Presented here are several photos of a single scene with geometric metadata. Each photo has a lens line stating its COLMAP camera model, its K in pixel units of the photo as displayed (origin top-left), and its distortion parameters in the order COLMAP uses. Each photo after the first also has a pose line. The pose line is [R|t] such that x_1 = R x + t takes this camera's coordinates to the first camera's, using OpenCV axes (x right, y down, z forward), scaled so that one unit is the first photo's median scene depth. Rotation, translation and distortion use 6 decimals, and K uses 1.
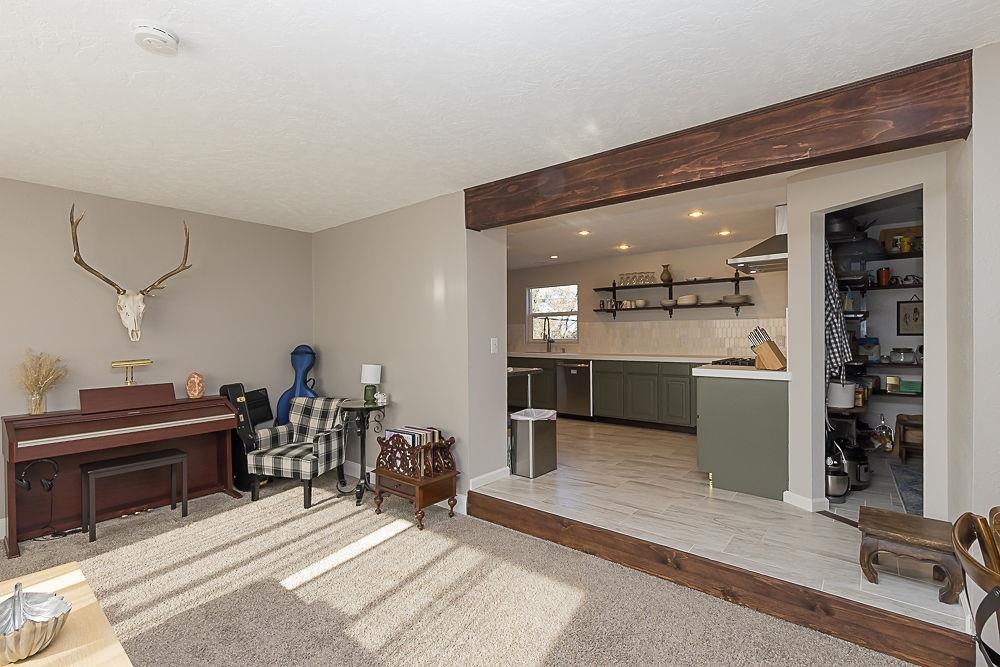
lens RADIAL K [[433.7, 0, 501.4], [0, 433.7, 328.0], [0, 0, 1]] dist [-0.000776, -0.000123]
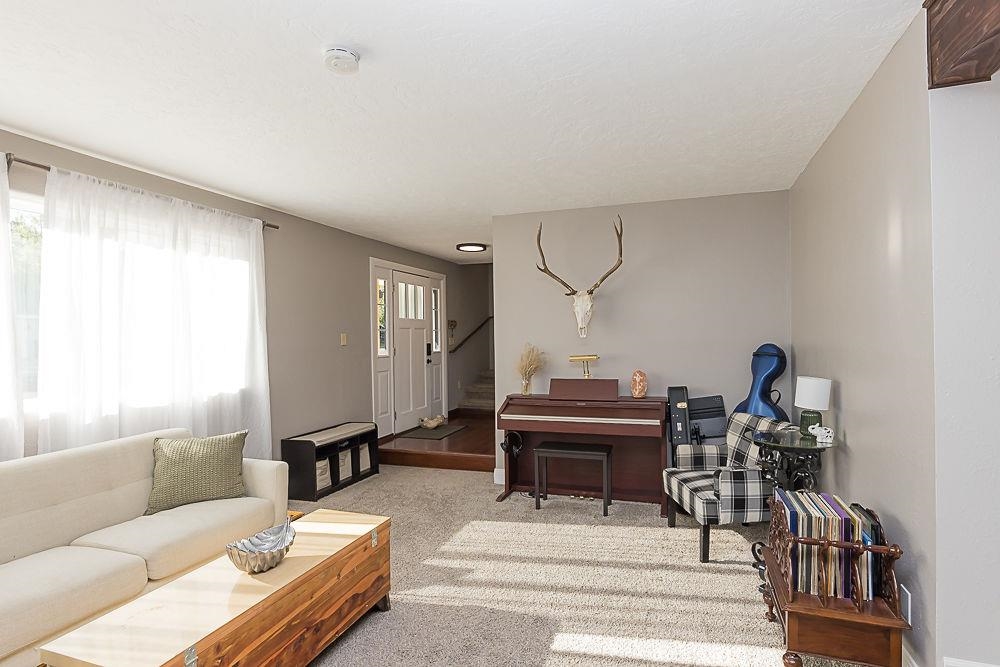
lens RADIAL K [[482.9, 0, 500.0], [0, 482.9, 333.5], [0, 0, 1]] dist [0.002650, 0.000936]
pose [[0.380516, -0.000743, -0.924774, 0.192499], [0.022620, 0.999708, 0.008504, 0.005521], [0.924498, -0.024155, 0.380422, 0.368465]]
